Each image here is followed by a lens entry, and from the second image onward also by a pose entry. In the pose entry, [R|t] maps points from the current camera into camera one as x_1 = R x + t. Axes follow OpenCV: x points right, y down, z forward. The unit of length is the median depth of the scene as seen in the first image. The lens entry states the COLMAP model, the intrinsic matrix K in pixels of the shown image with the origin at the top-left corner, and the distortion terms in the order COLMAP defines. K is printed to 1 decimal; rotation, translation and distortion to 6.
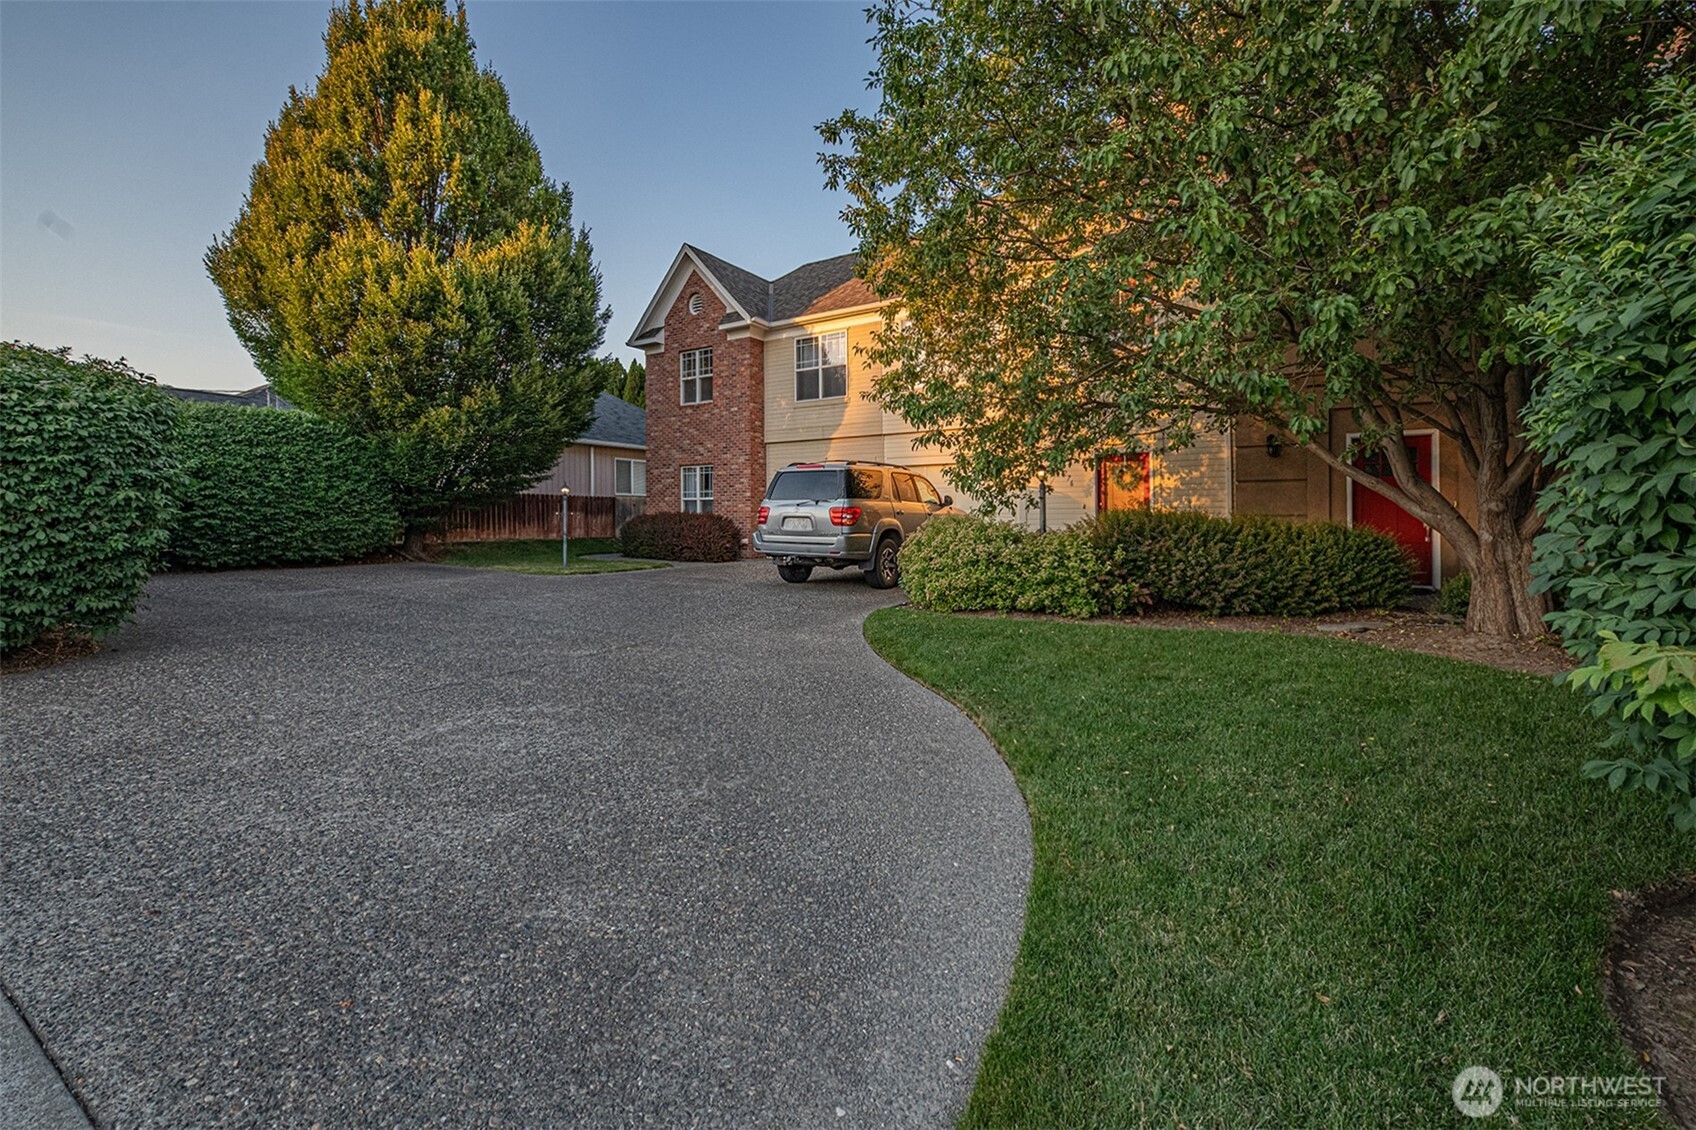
lens RADIAL K [[717.4, 0, 844.4], [0, 717.4, 513.5], [0, 0, 1]] dist [-0.001991, -0.000348]
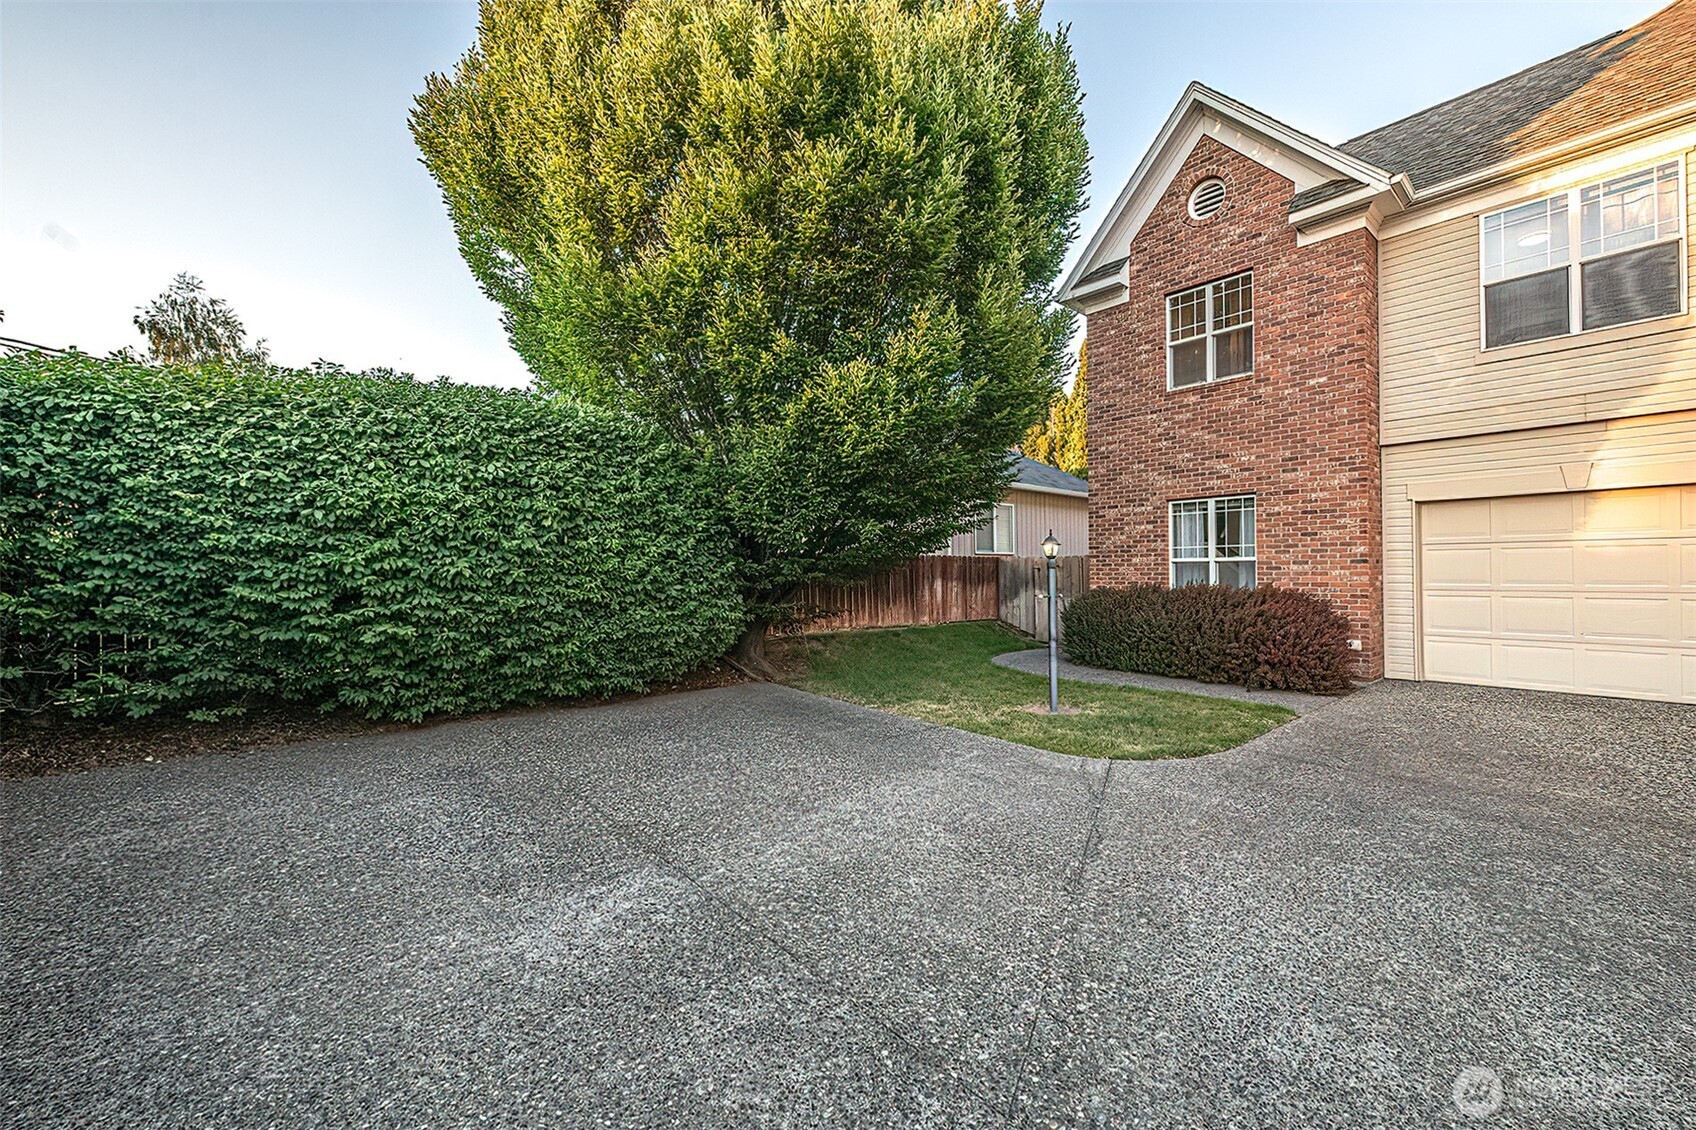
lens RADIAL K [[651.7, 0, 848.0], [0, 651.7, 565.0], [0, 0, 1]] dist [0.000793, 0.000057]
pose [[0.960265, -0.010211, -0.278901, -0.448741], [0.009006, 0.999944, -0.005600, -0.021716], [0.278943, 0.002866, 0.960303, 0.613841]]
